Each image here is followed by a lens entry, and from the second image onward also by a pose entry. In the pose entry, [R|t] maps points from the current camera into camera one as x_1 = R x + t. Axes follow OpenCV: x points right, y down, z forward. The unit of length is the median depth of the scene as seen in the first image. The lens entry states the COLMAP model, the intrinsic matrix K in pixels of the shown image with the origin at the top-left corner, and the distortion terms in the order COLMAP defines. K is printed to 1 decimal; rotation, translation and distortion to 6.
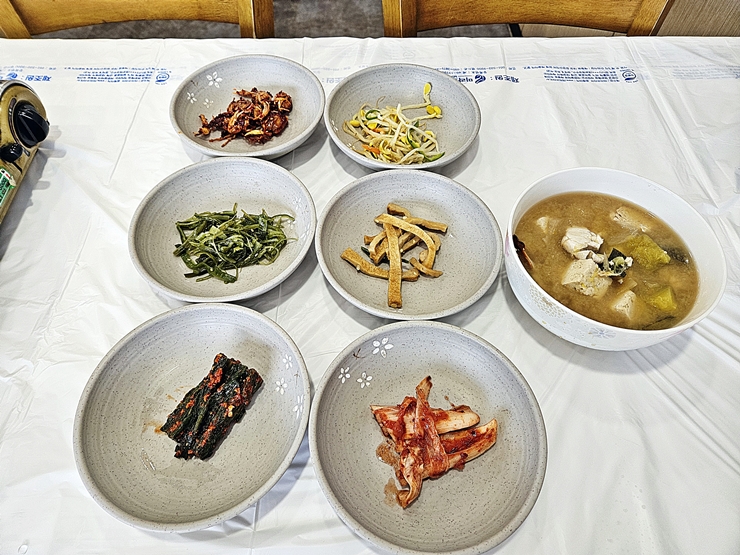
lens RADIAL K [[480.3, 0, 372.9], [0, 480.3, 273.3], [0, 0, 1]] dist [-0.007940, -0.004593]
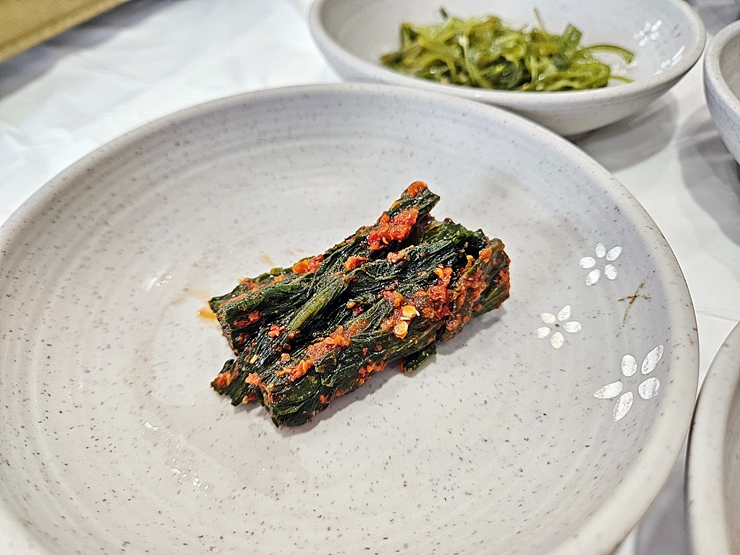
lens RADIAL K [[542.1, 0, 365.6], [0, 542.1, 276.3], [0, 0, 1]] dist [-0.006093, -0.002387]
pose [[0.892898, 0.300936, -0.334919, -0.205496], [-0.355916, 0.927337, -0.115632, 0.309886], [0.275785, 0.222451, 0.935125, 0.637986]]
